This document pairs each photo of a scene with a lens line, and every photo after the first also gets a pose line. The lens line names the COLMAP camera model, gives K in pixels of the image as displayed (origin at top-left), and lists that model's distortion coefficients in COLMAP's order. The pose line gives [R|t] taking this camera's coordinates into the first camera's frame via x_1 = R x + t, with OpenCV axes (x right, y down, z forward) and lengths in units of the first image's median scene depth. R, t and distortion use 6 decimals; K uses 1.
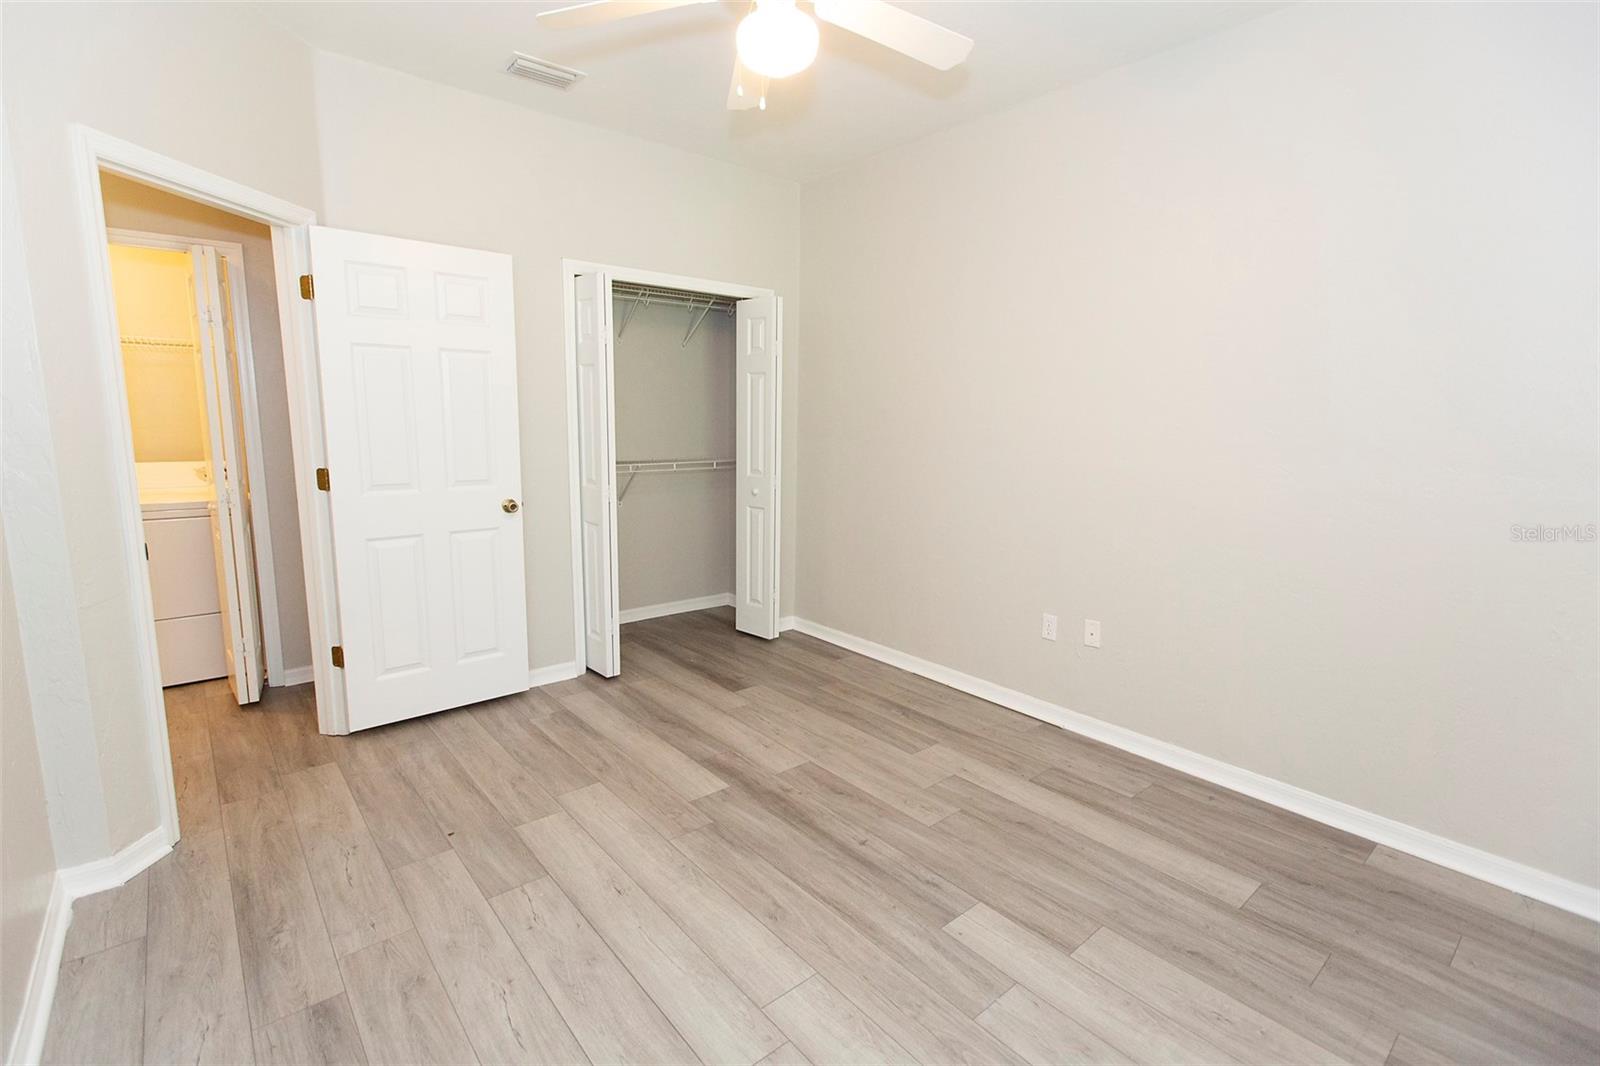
lens RADIAL K [[746.8, 0, 790.6], [0, 746.8, 524.8], [0, 0, 1]] dist [0.000239, 0.000324]
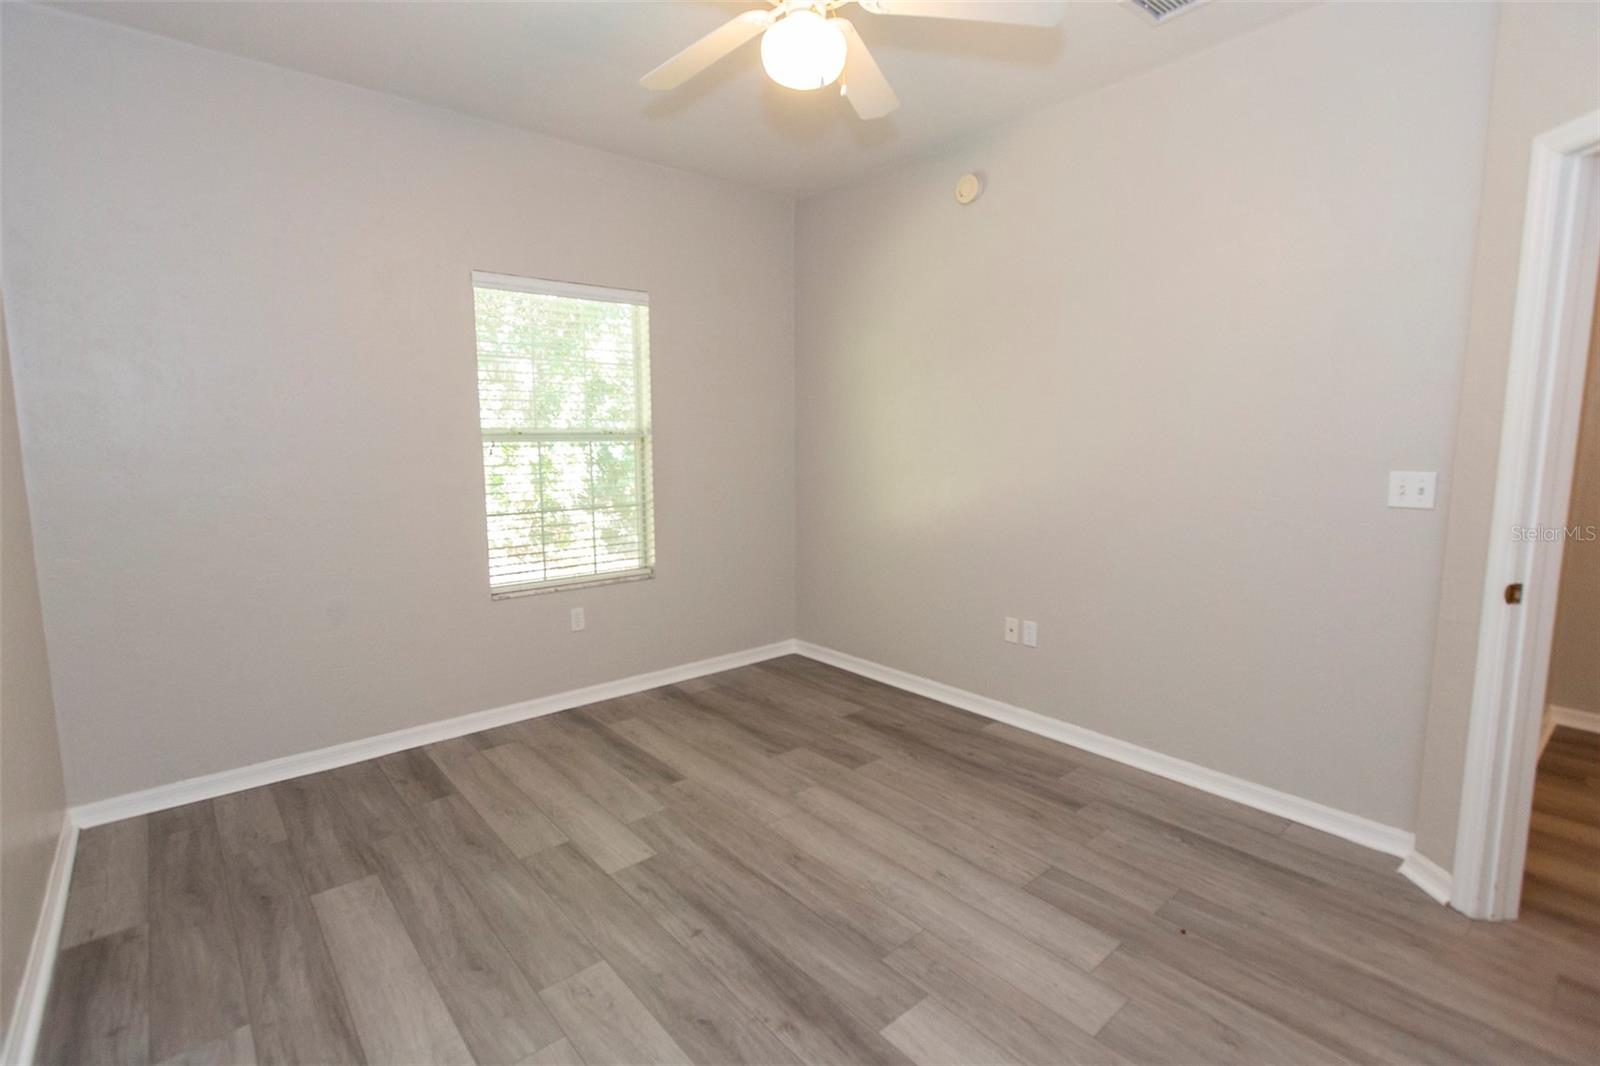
lens RADIAL K [[735.7, 0, 817.1], [0, 735.7, 524.3], [0, 0, 1]] dist [-0.002343, -0.000461]
pose [[-0.999061, -0.005331, -0.042994, -0.001472], [-0.016677, 0.963248, 0.268094, -0.244174], [0.039984, 0.268559, -0.962433, 1.642478]]
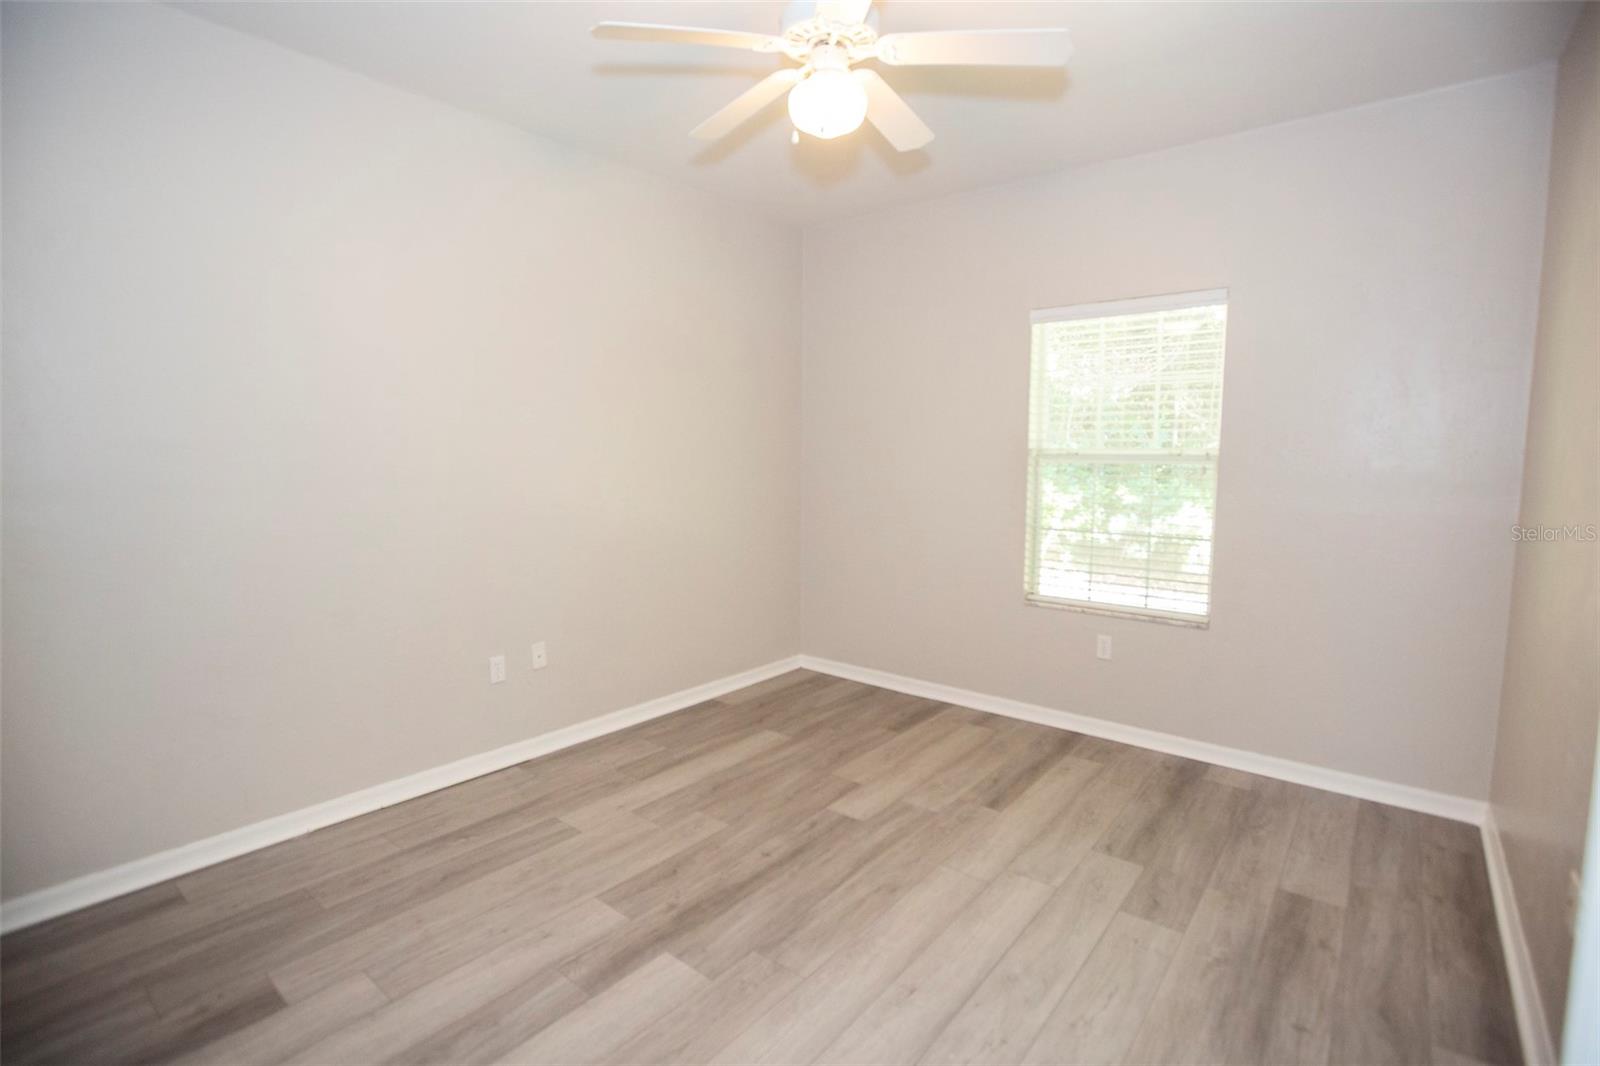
lens RADIAL K [[768.8, 0, 790.8], [0, 768.8, 526.9], [0, 0, 1]] dist [-0.050400, 0.017294]
pose [[-0.201985, -0.107549, 0.973466, -0.883519], [0.137191, 0.981045, 0.136853, -0.166429], [-0.969732, 0.161193, -0.183402, 1.060041]]
